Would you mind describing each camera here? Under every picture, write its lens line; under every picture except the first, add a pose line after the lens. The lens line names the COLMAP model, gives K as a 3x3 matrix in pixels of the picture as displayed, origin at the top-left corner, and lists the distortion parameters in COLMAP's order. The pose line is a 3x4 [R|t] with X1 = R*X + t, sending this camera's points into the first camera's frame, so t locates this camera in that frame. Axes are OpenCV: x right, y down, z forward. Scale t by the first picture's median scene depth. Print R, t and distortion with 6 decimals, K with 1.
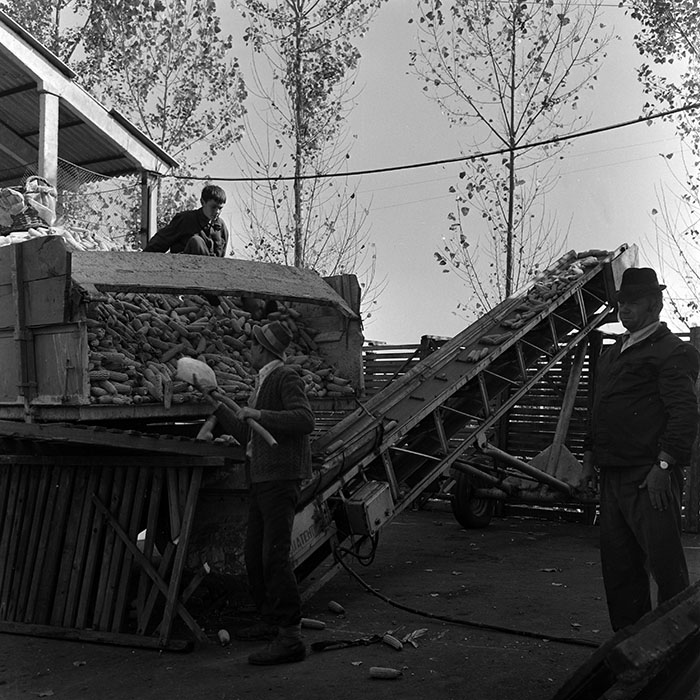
lens RADIAL K [[957.3, 0, 350.0], [0, 957.3, 350.0], [0, 0, 1]] dist [0.089887, -0.041962]
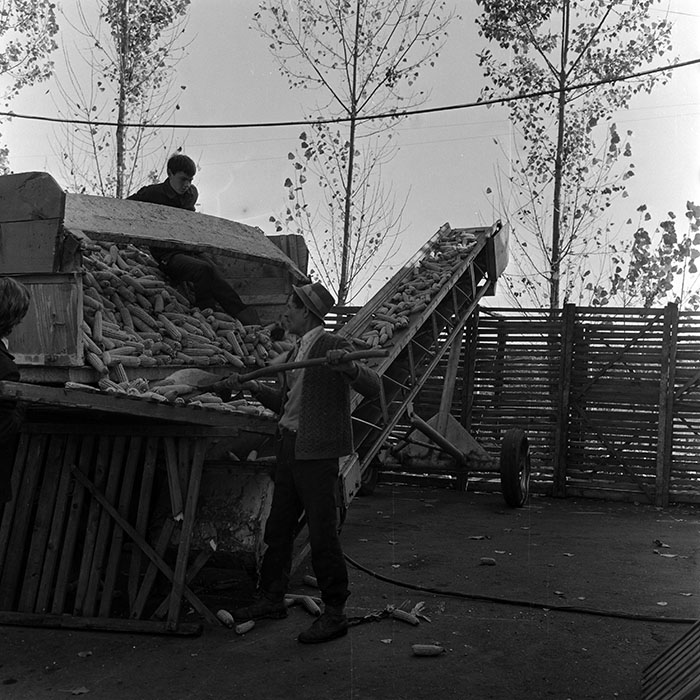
lens RADIAL K [[954.9, 0, 350.0], [0, 954.9, 350.0], [0, 0, 1]] dist [0.034085, 0.104443]
pose [[0.967829, 0.032092, 0.249555, -0.180678], [-0.041832, 0.998552, 0.033824, 0.001022], [-0.248108, -0.043175, 0.967770, 0.058807]]
